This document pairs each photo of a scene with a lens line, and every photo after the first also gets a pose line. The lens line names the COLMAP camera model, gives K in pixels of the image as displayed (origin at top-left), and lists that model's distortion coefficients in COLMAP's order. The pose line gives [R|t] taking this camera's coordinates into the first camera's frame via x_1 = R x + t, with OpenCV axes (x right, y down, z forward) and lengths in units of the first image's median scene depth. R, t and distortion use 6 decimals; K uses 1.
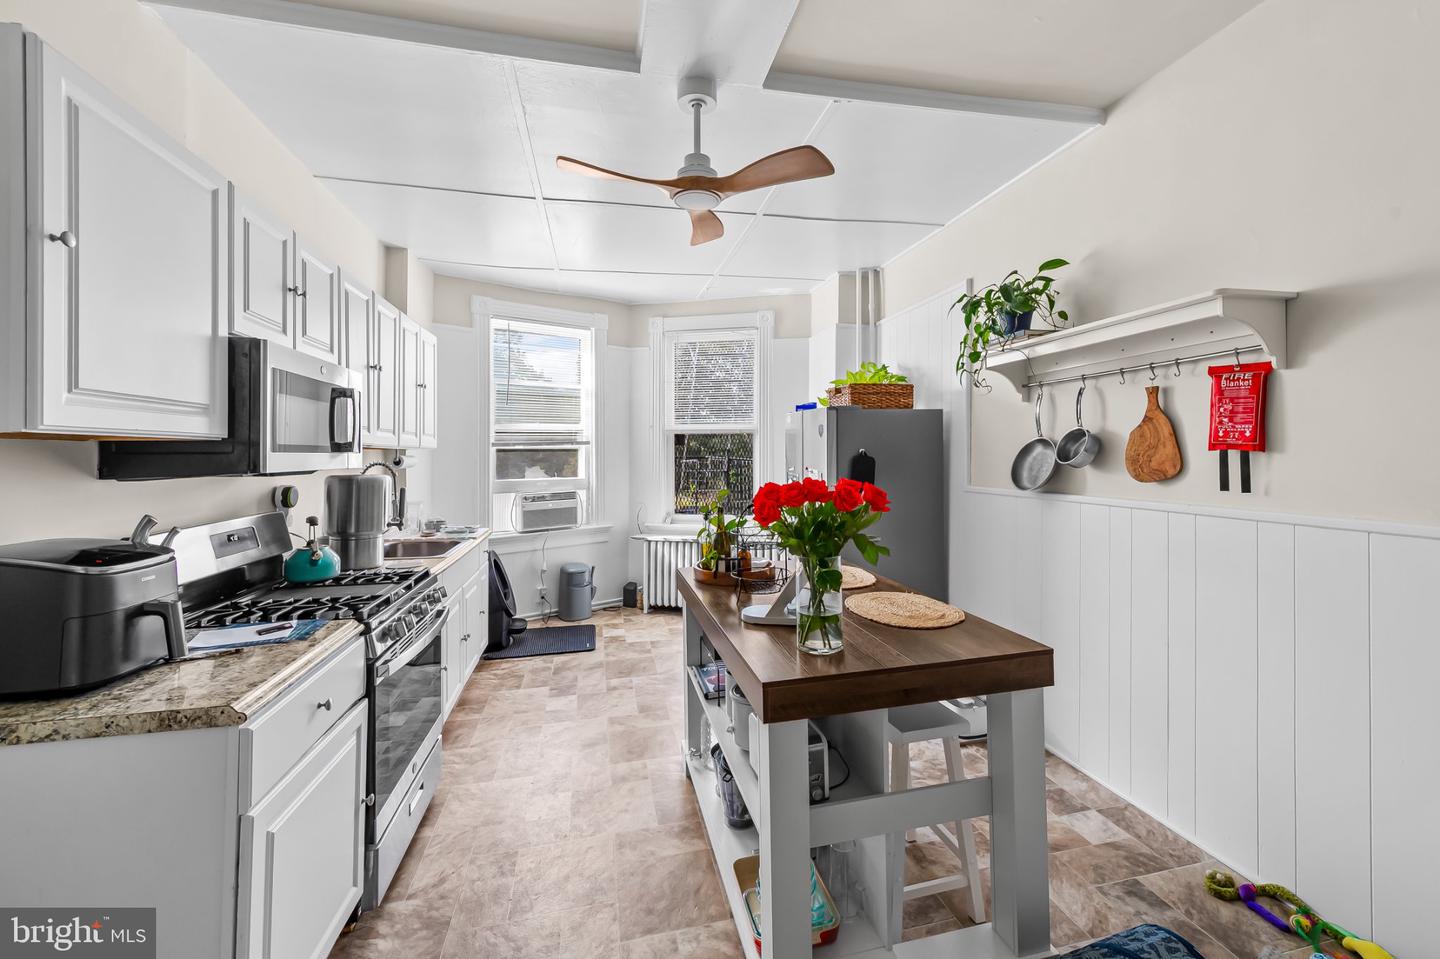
lens RADIAL K [[570.3, 0, 733.5], [0, 570.3, 443.8], [0, 0, 1]] dist [0.008895, -0.001371]
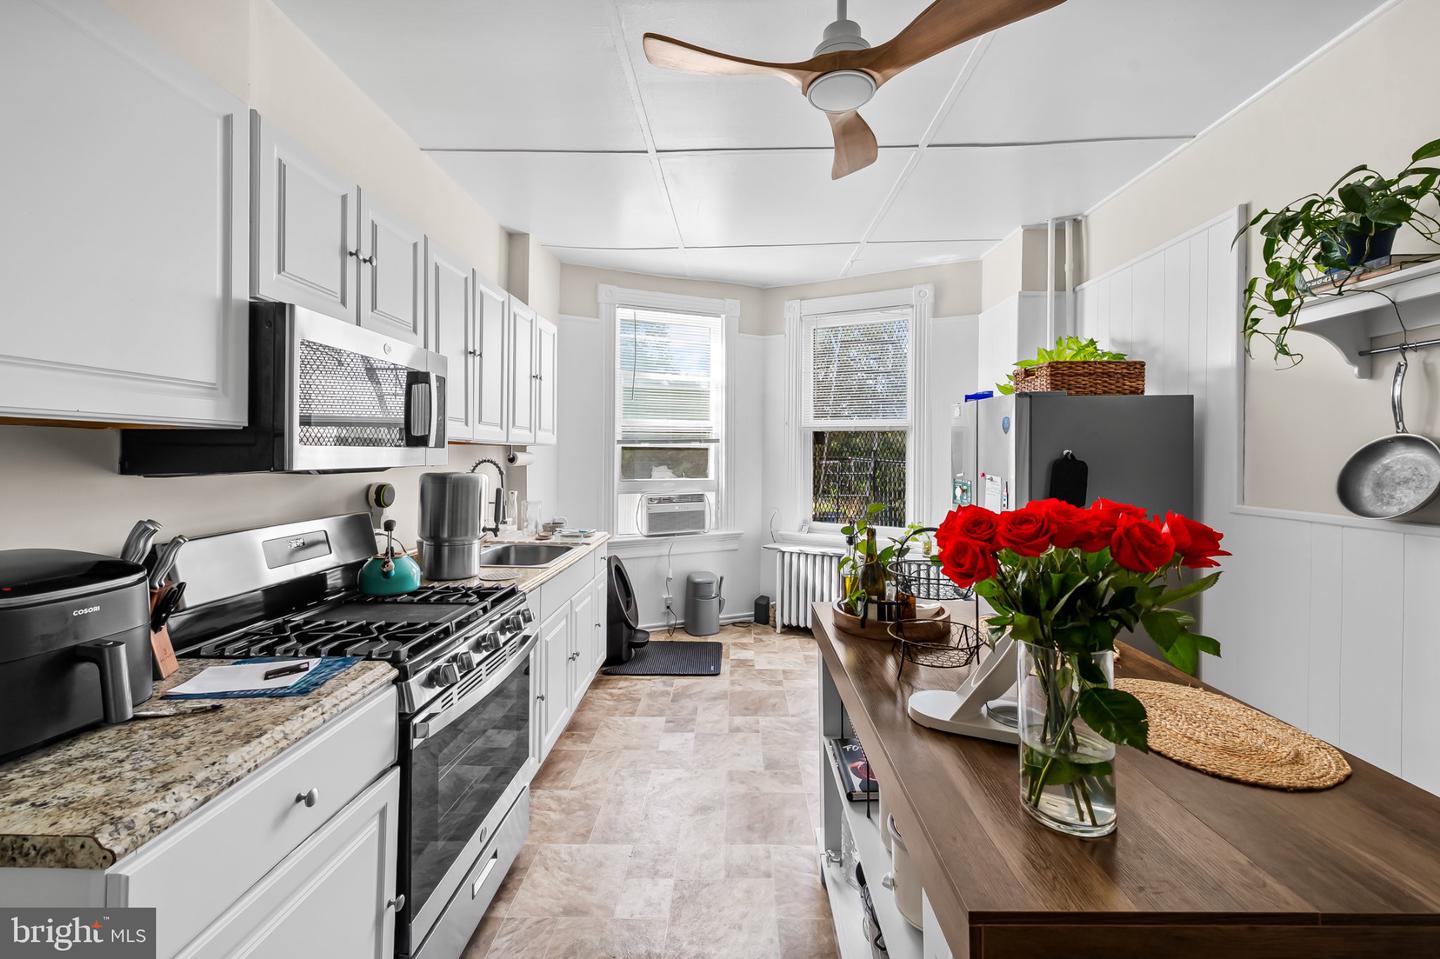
lens RADIAL K [[570.3, 0, 735.5], [0, 570.3, 444.1], [0, 0, 1]] dist [0.008895, -0.001371]
pose [[0.970602, 0.007669, -0.240568, -0.015636], [-0.007981, 0.999968, -0.000325, 0.006607], [0.240558, 0.002236, 0.970632, 0.256971]]
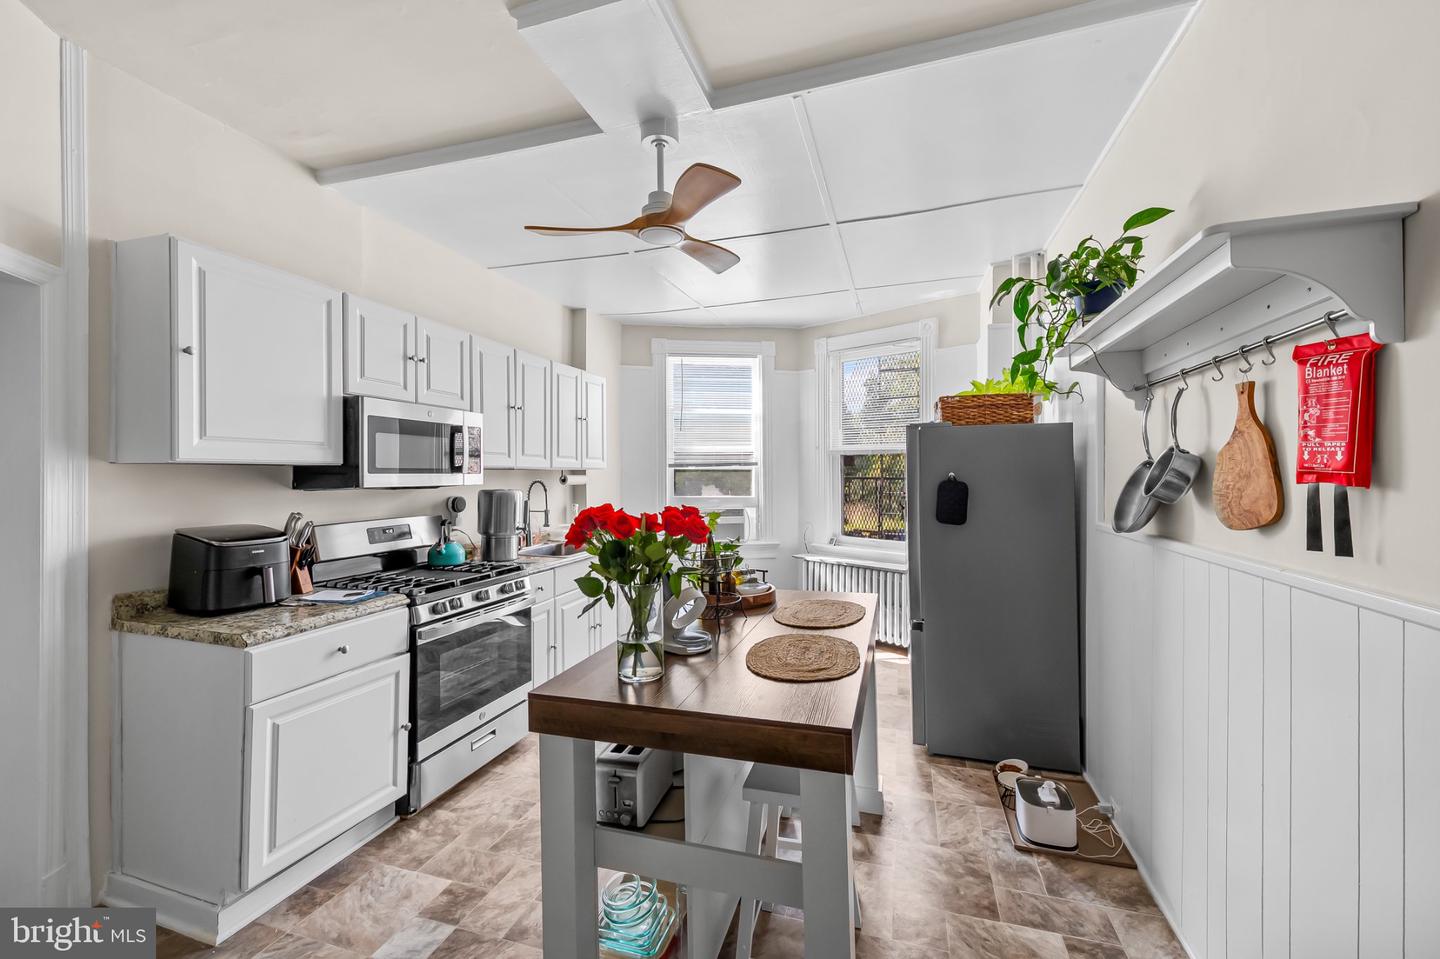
lens RADIAL K [[570.3, 0, 747.8], [0, 570.3, 465.2], [0, 0, 1]] dist [0.008895, -0.001371]
pose [[0.870081, 0.001868, -0.492906, 0.525367], [0.000284, 0.999991, 0.004291, -0.008832], [0.492909, -0.003874, 0.870072, 0.146593]]
